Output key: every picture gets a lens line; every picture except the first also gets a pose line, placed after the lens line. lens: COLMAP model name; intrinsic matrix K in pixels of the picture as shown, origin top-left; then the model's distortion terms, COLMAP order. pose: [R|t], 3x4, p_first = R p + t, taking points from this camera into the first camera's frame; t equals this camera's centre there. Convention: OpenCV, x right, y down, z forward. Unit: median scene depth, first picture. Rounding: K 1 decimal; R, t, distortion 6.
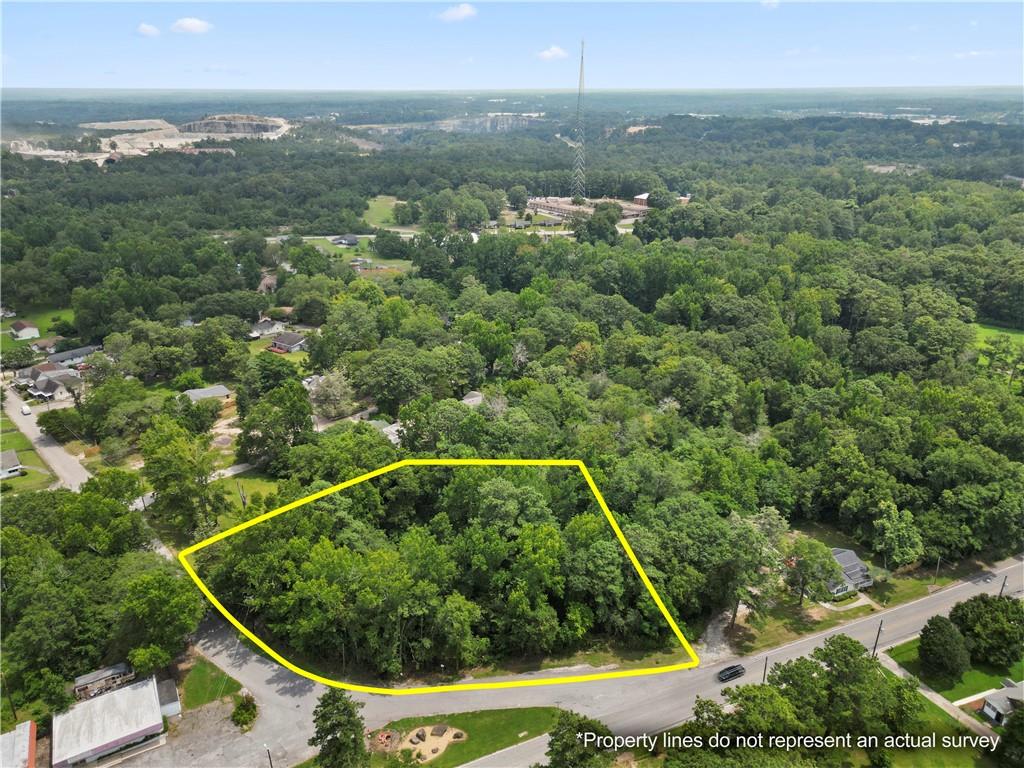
lens RADIAL K [[738.7, 0, 509.0], [0, 738.7, 364.5], [0, 0, 1]] dist [0.082052, -0.080005]
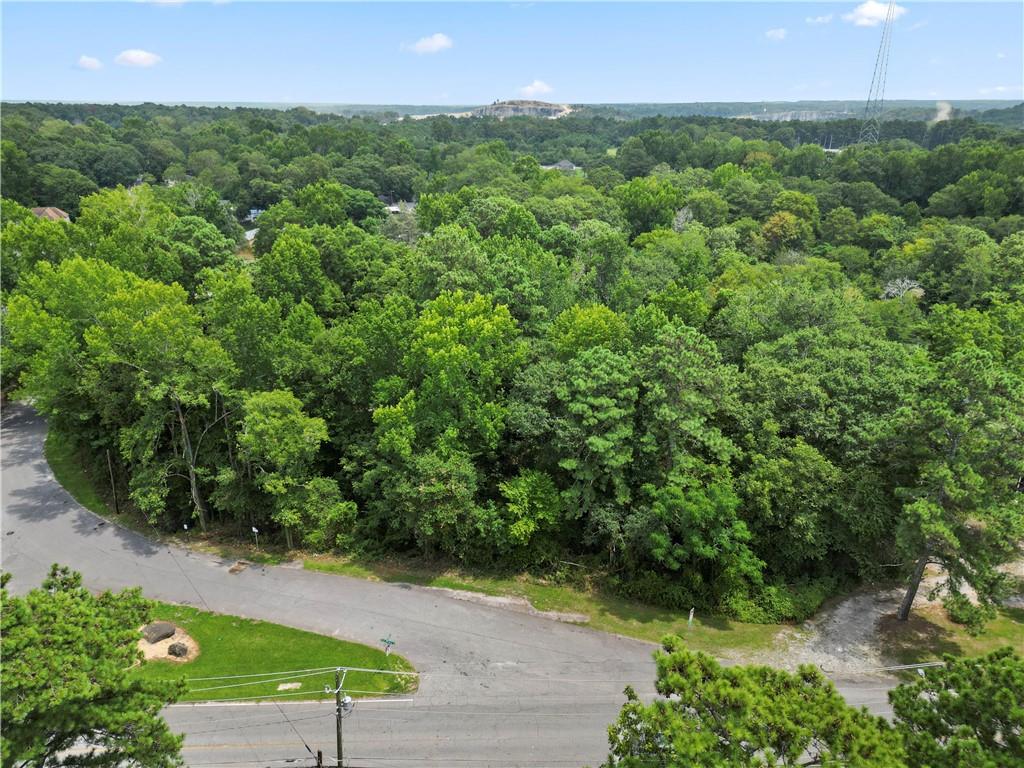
lens RADIAL K [[738.7, 0, 509.0], [0, 738.7, 364.5], [0, 0, 1]] dist [0.082052, -0.080005]
pose [[0.926749, 0.137561, -0.349590, 0.235122], [-0.144771, 0.989450, 0.005558, 0.255911], [0.346666, 0.045459, 0.936886, 0.558520]]
